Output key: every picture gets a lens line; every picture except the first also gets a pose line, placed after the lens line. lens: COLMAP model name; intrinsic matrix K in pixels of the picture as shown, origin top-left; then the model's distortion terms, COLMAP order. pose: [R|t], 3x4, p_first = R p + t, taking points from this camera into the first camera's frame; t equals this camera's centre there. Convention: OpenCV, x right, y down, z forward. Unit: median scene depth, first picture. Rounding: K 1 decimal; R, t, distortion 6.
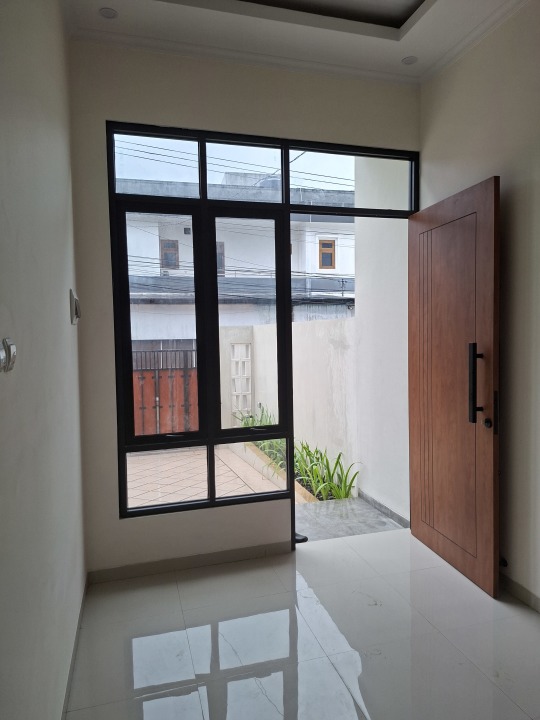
lens RADIAL K [[500.9, 0, 287.8], [0, 500.9, 365.0], [0, 0, 1]] dist [0.047716, -0.052883]
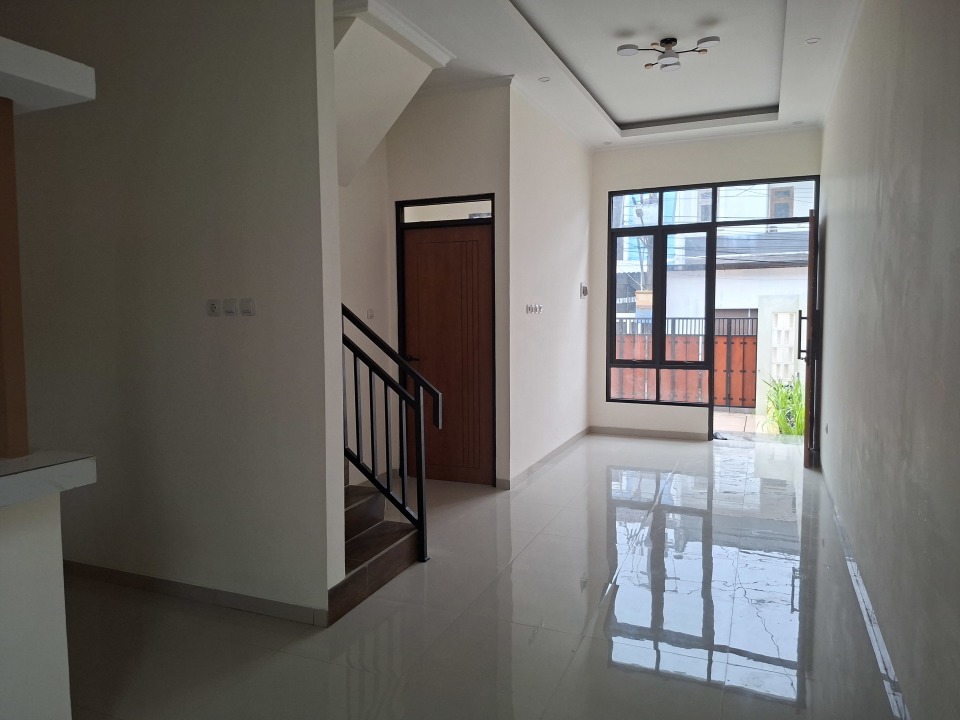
lens RADIAL K [[667.9, 0, 480.7], [0, 667.9, 364.5], [0, 0, 1]] dist [0.047716, -0.052883]
pose [[0.763283, 0.064782, -0.642808, 0.857888], [-0.044015, 0.997863, 0.048301, 0.061959], [0.644563, -0.008574, 0.764503, -1.141583]]
